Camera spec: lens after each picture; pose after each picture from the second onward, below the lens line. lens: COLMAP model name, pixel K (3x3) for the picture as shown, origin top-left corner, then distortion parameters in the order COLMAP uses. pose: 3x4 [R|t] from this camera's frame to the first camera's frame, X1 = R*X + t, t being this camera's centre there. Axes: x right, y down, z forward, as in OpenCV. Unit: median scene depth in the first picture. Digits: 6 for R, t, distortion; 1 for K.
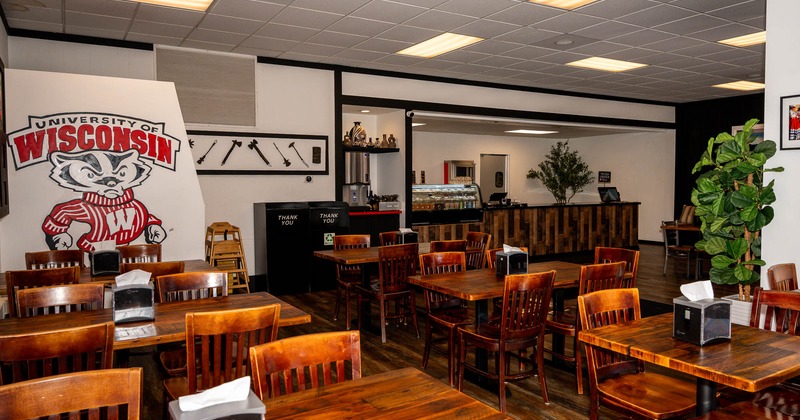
lens RADIAL K [[558.1, 0, 401.2], [0, 558.1, 209.8], [0, 0, 1]] dist [0.004985, -0.001058]
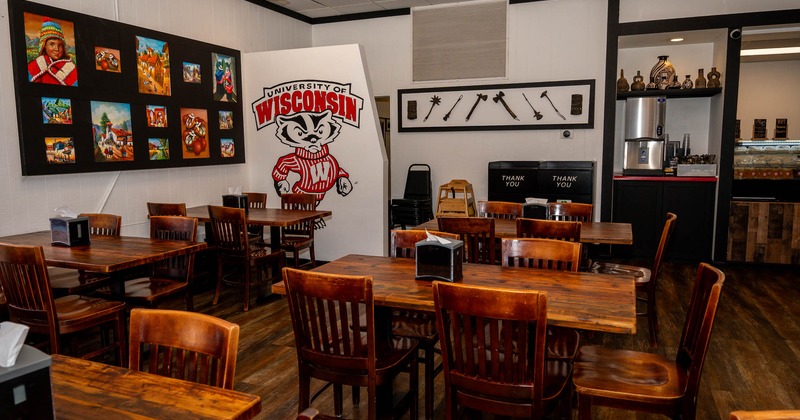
lens RADIAL K [[558.1, 0, 401.6], [0, 558.1, 208.3], [0, 0, 1]] dist [0.004985, -0.001058]
pose [[0.602096, 0.087674, -0.793595, 0.520646], [-0.033509, 0.995852, 0.084596, -0.009886], [0.797720, -0.024343, 0.602536, 0.427555]]
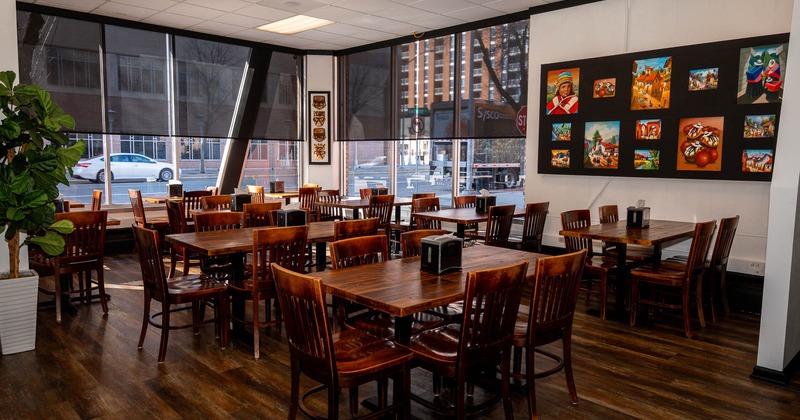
lens RADIAL K [[558.1, 0, 400.5], [0, 558.1, 211.8], [0, 0, 1]] dist [0.004985, -0.001058]
pose [[-0.977325, 0.008021, -0.211592, 0.160965], [-0.023581, 0.988943, 0.146407, -0.062086], [0.210427, 0.148077, -0.966330, 1.612067]]
